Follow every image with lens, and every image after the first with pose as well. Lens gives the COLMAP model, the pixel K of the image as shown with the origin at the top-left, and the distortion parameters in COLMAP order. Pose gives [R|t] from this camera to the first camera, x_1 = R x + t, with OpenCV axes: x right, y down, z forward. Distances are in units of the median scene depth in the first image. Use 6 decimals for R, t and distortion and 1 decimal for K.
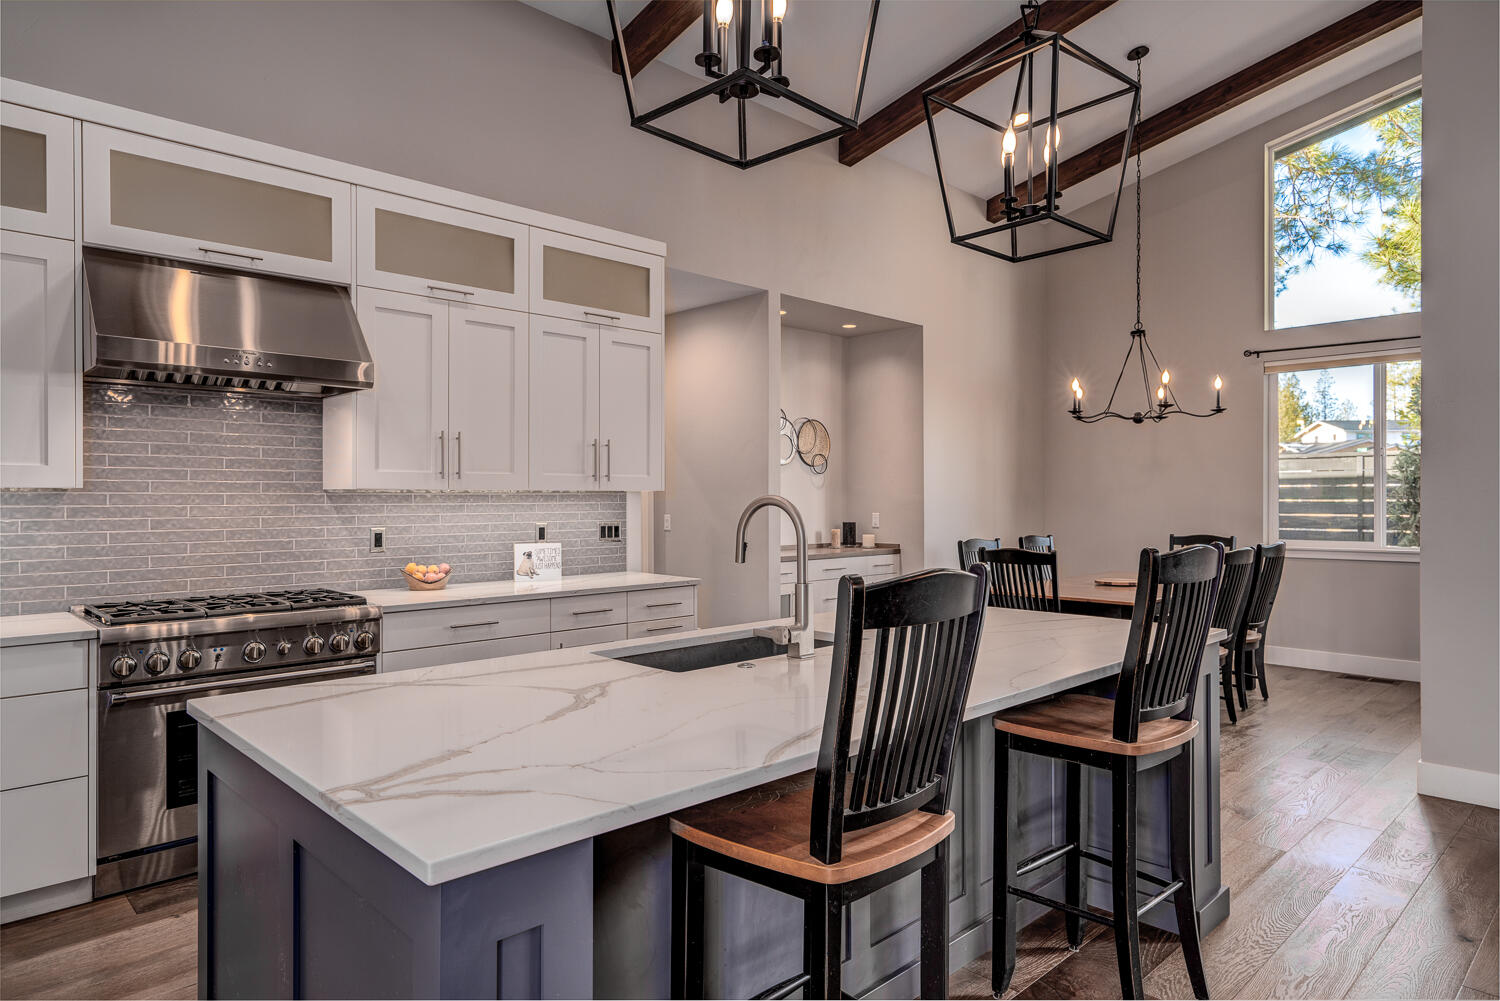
lens RADIAL K [[905.7, 0, 752.8], [0, 905.7, 498.7], [0, 0, 1]] dist [-0.009375, -0.002445]
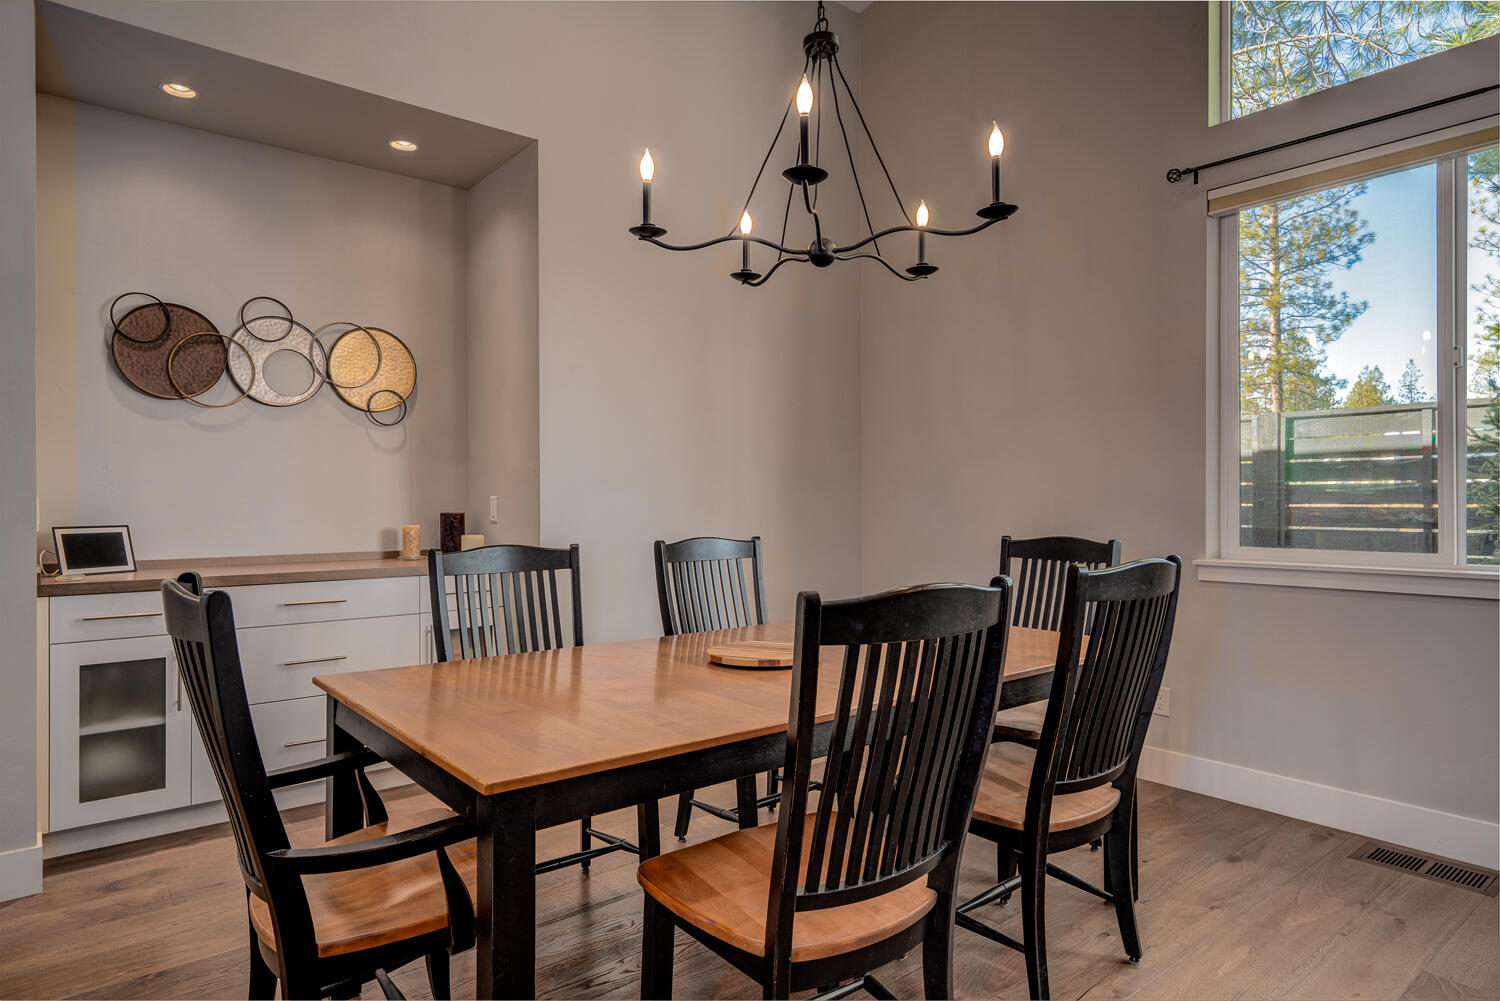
lens RADIAL K [[905.7, 0, 745.2], [0, 905.7, 499.7], [0, 0, 1]] dist [-0.009375, -0.002445]
pose [[0.997392, 0.000343, -0.072168, 0.347953], [-0.000361, 1.000000, -0.000236, 0.019039], [0.072168, 0.000262, 0.997392, 0.485490]]
